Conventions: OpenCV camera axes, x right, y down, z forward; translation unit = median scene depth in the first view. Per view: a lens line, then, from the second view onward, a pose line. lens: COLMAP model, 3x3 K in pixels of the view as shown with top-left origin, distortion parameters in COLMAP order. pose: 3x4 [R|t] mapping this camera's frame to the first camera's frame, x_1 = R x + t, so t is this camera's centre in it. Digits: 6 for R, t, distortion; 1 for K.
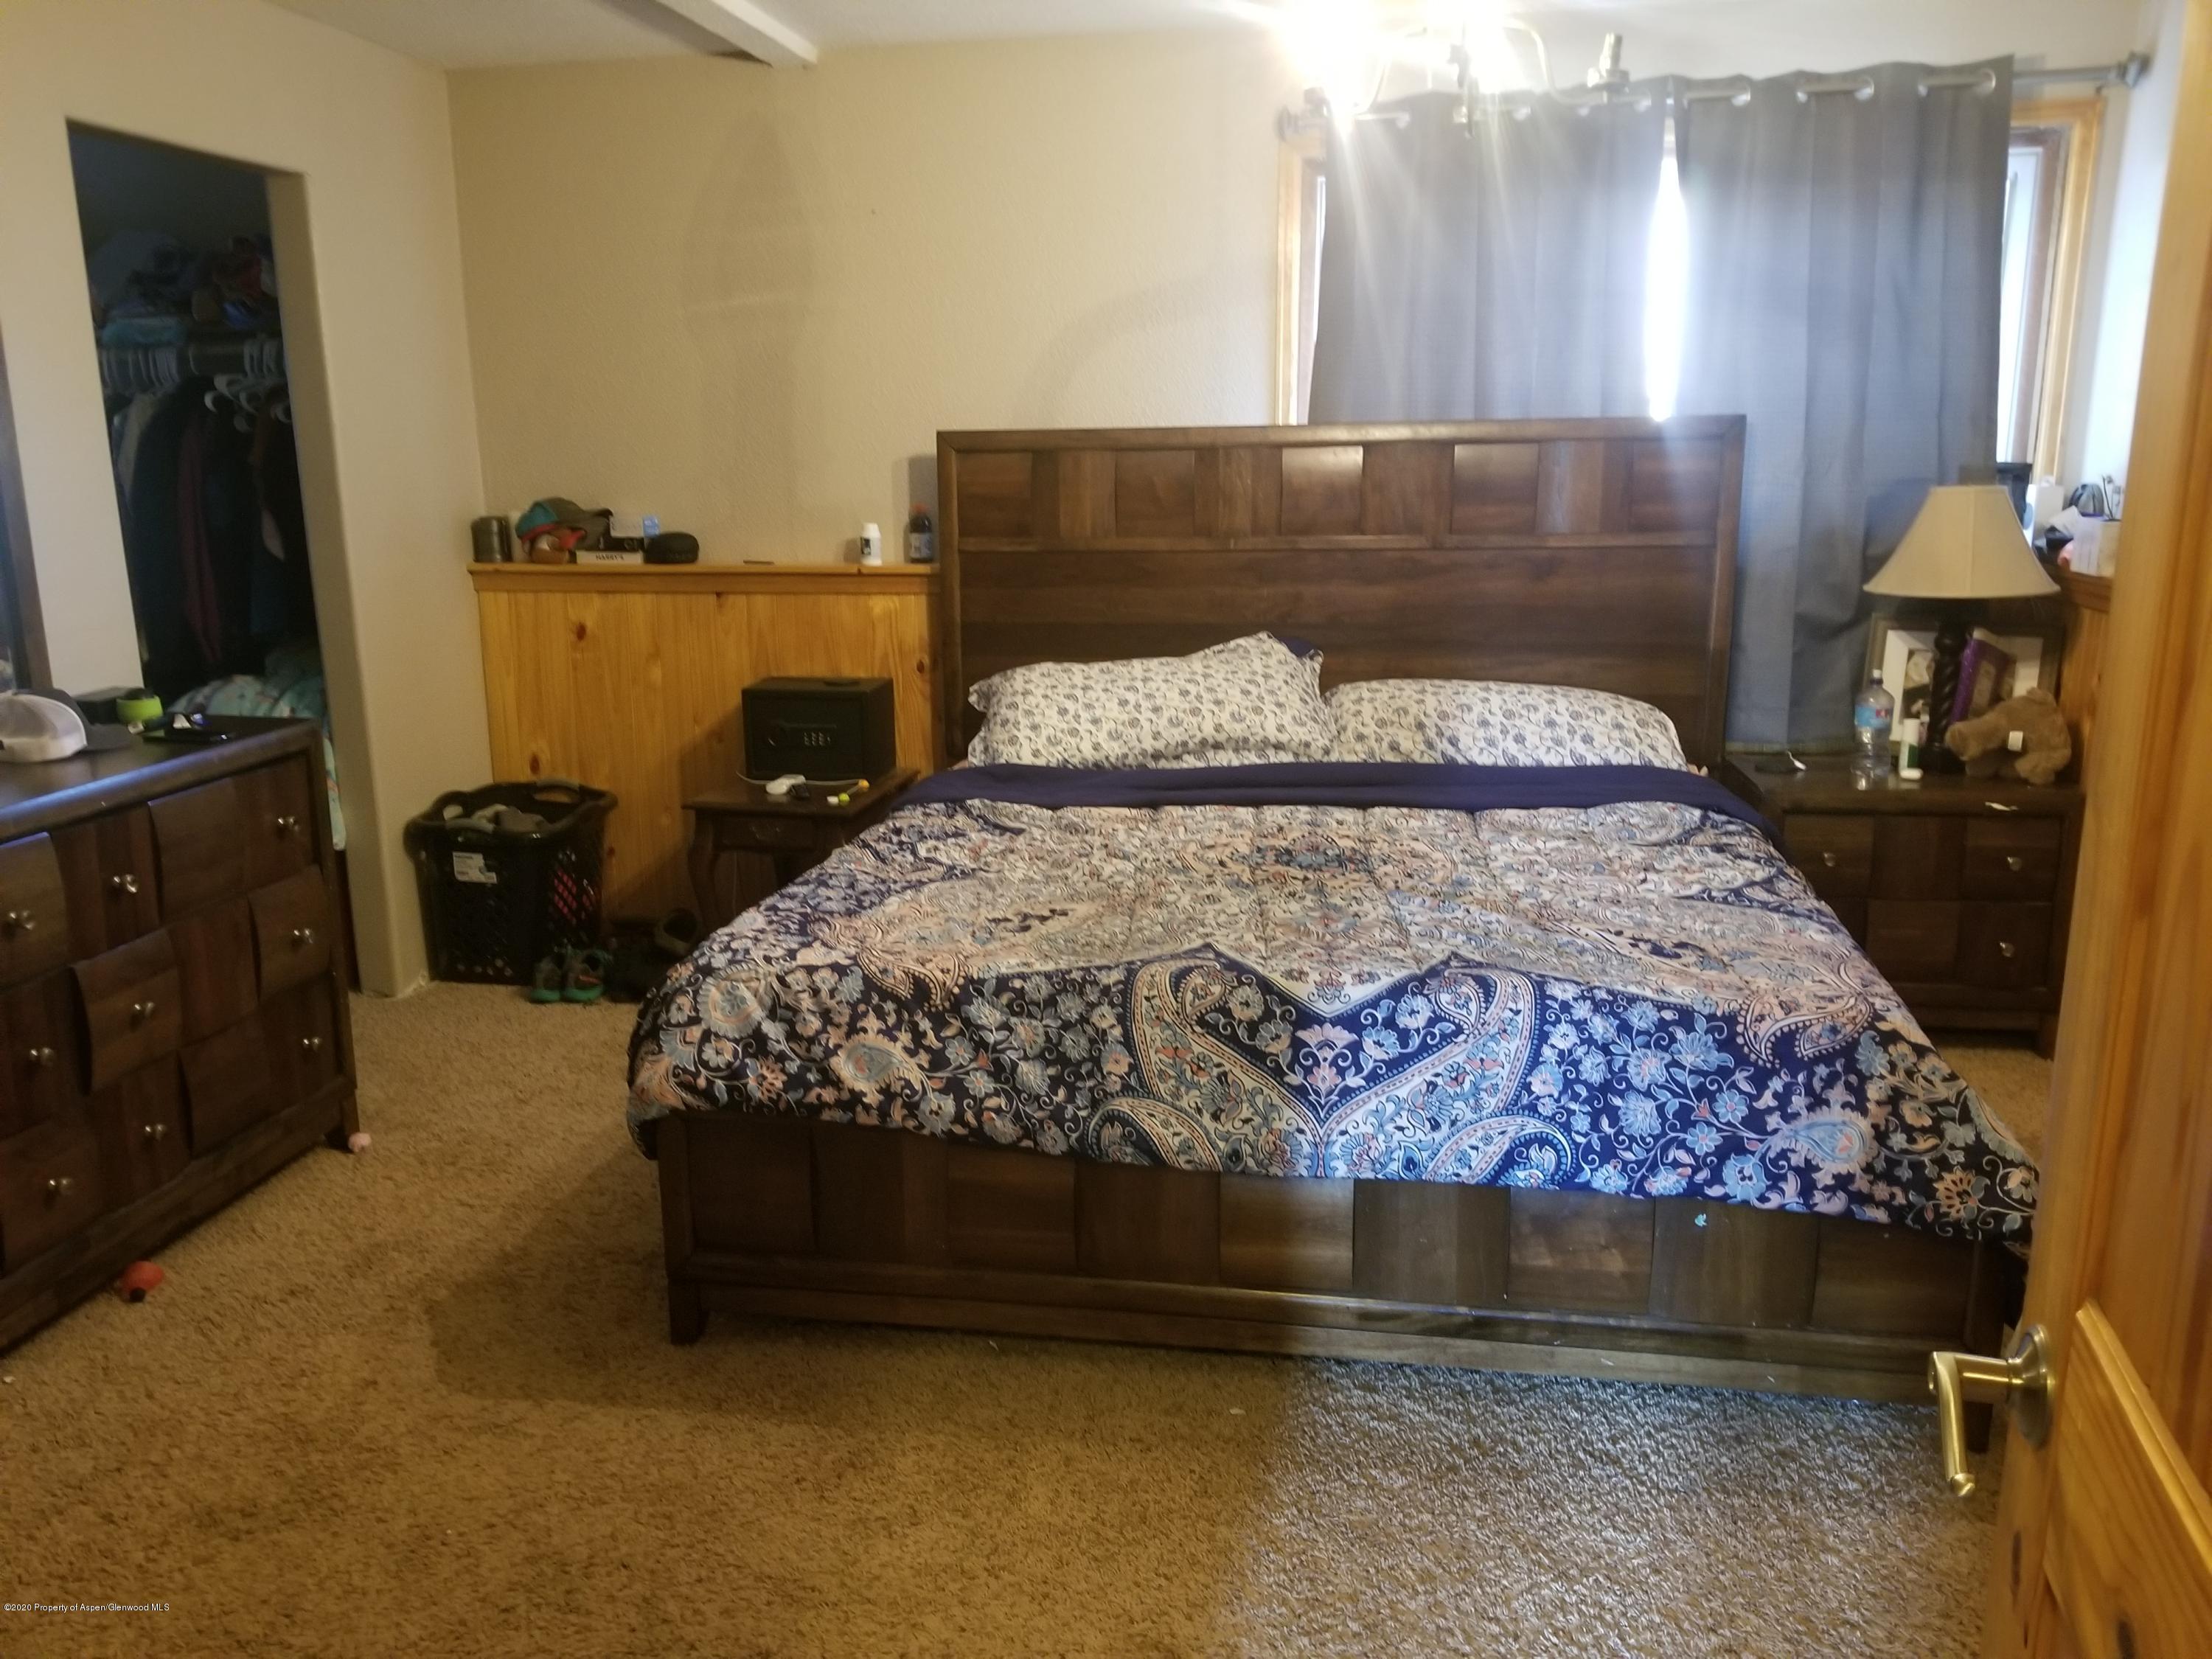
lens RADIAL K [[1765.6, 0, 1093.8], [0, 1765.6, 828.1], [0, 0, 1]] dist [0.028535, -0.046141]
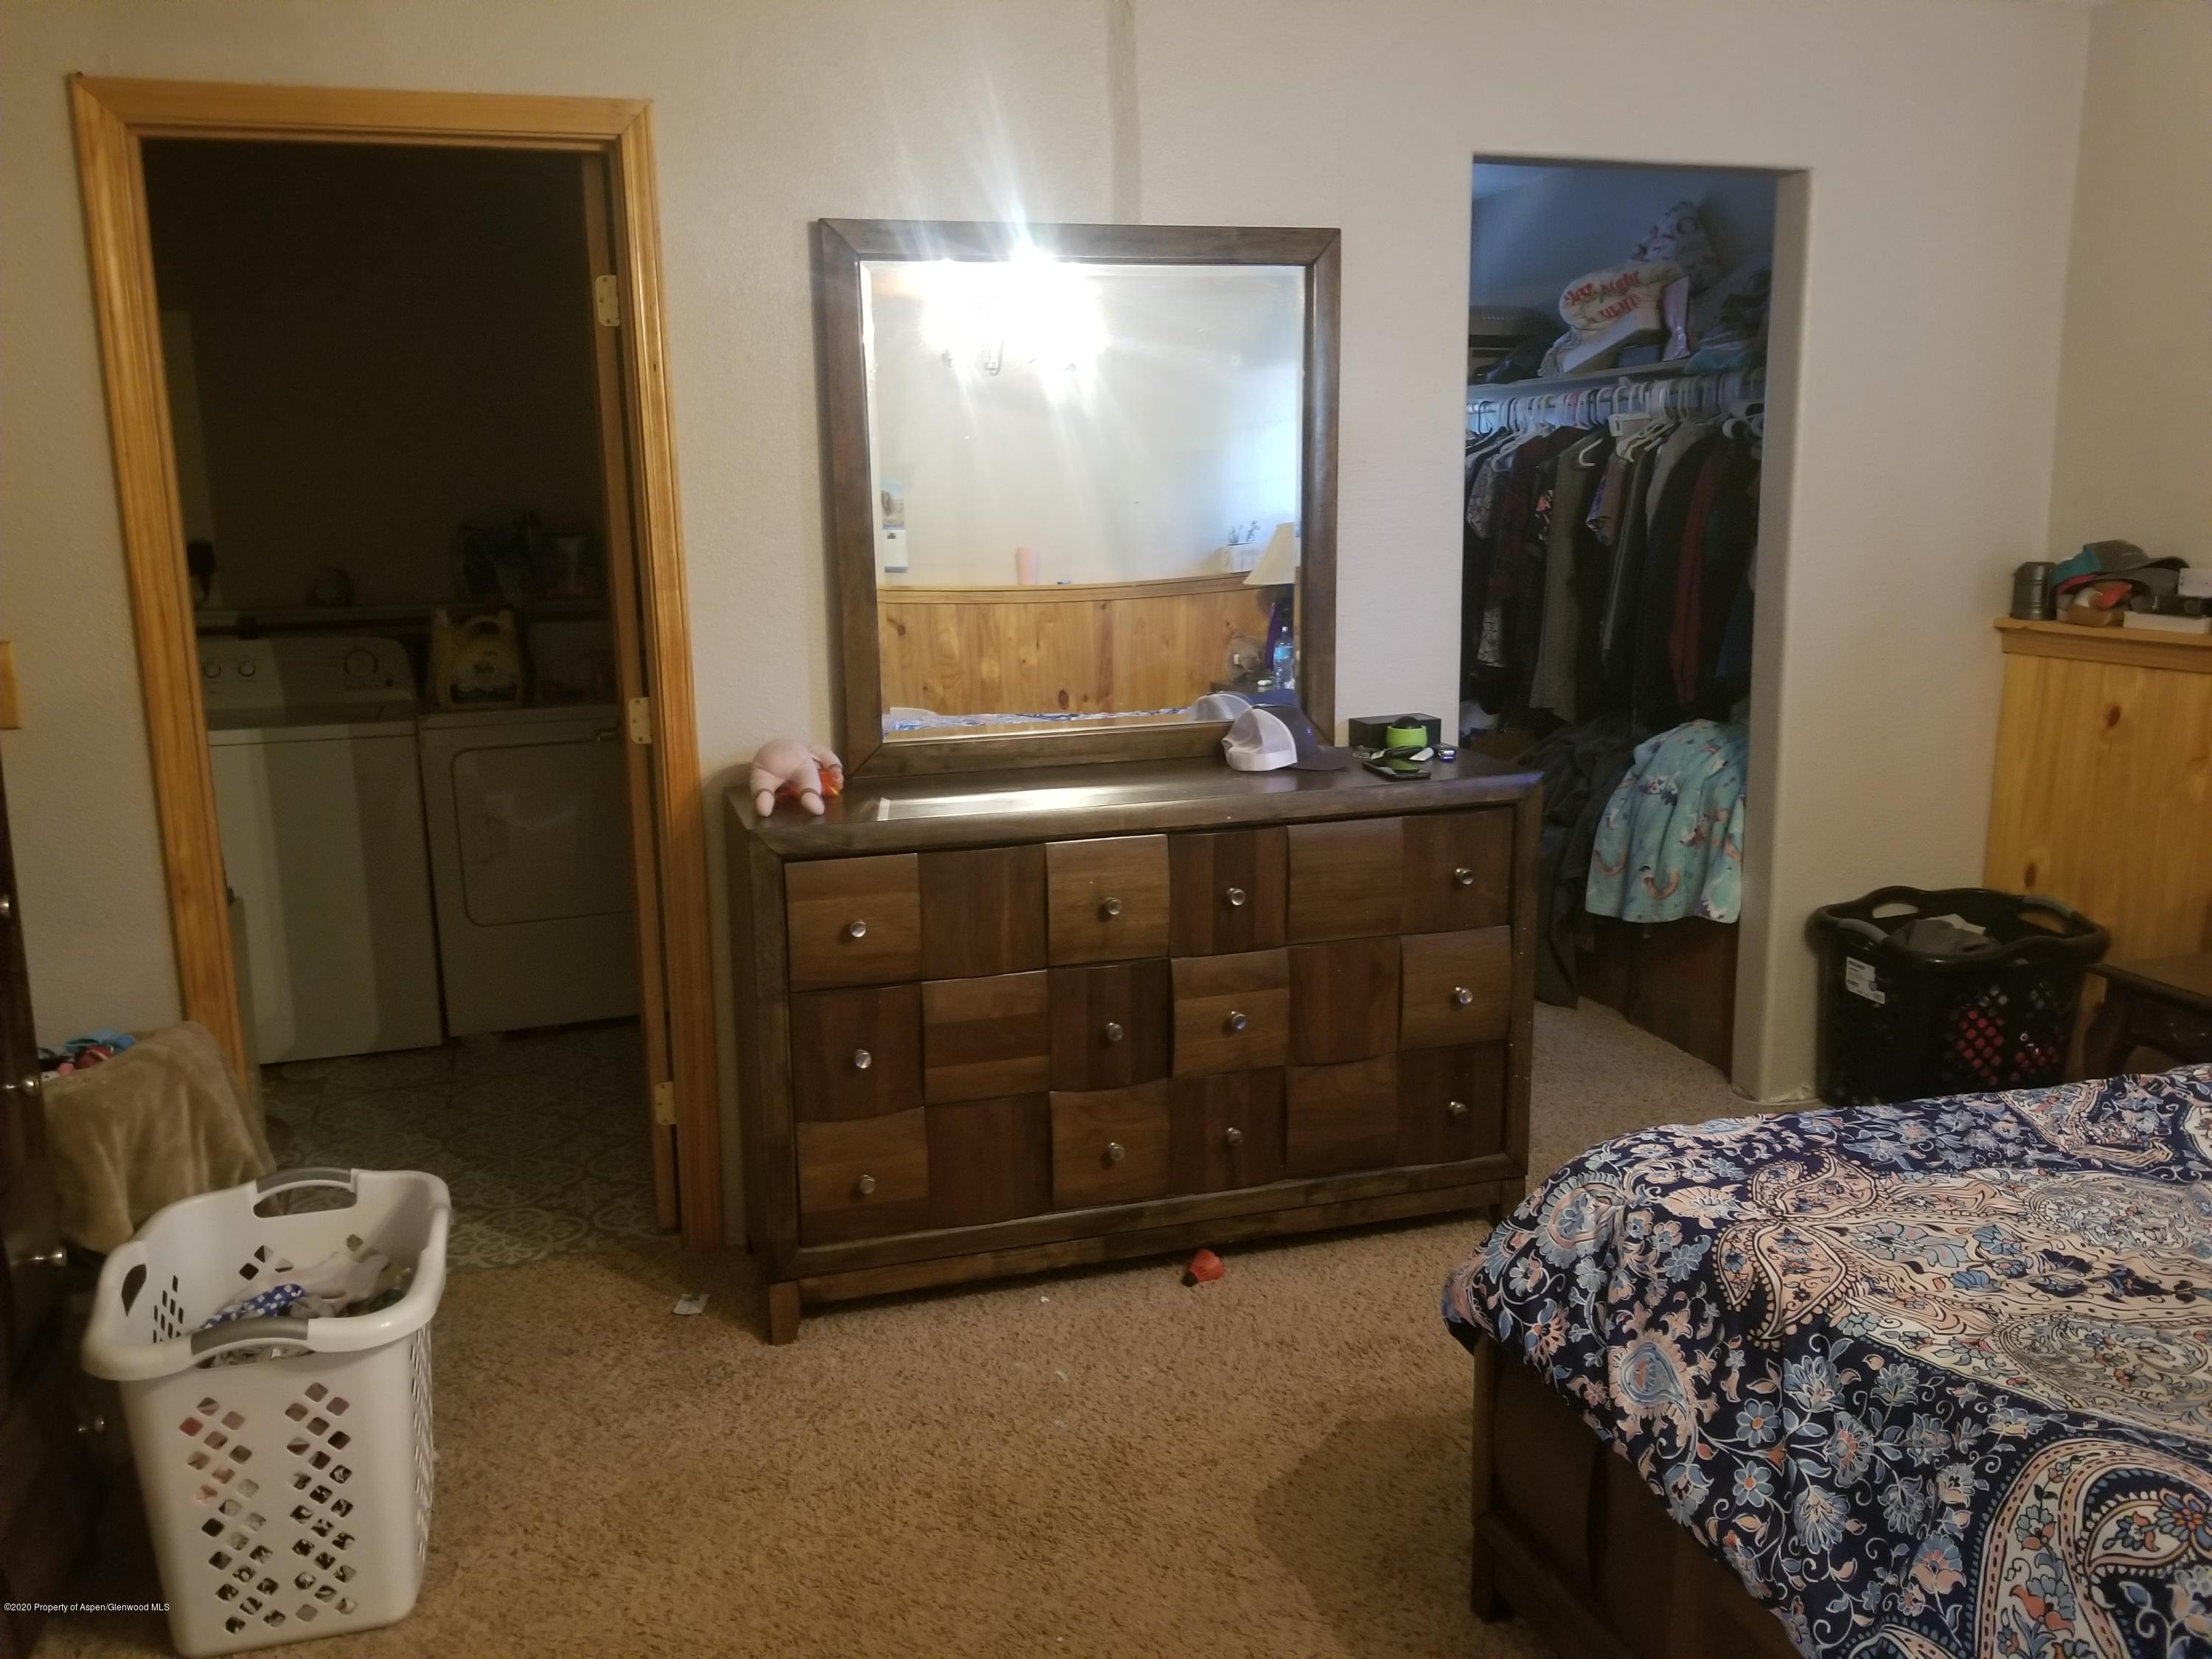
lens RADIAL K [[1765.6, 0, 1100.1], [0, 1765.6, 823.8], [0, 0, 1]] dist [0.028535, -0.046141]
pose [[0.437700, 0.170529, -0.882802, 0.340067], [-0.186279, 0.977745, 0.096510, -0.099482], [0.879613, 0.122205, 0.459725, 0.465192]]
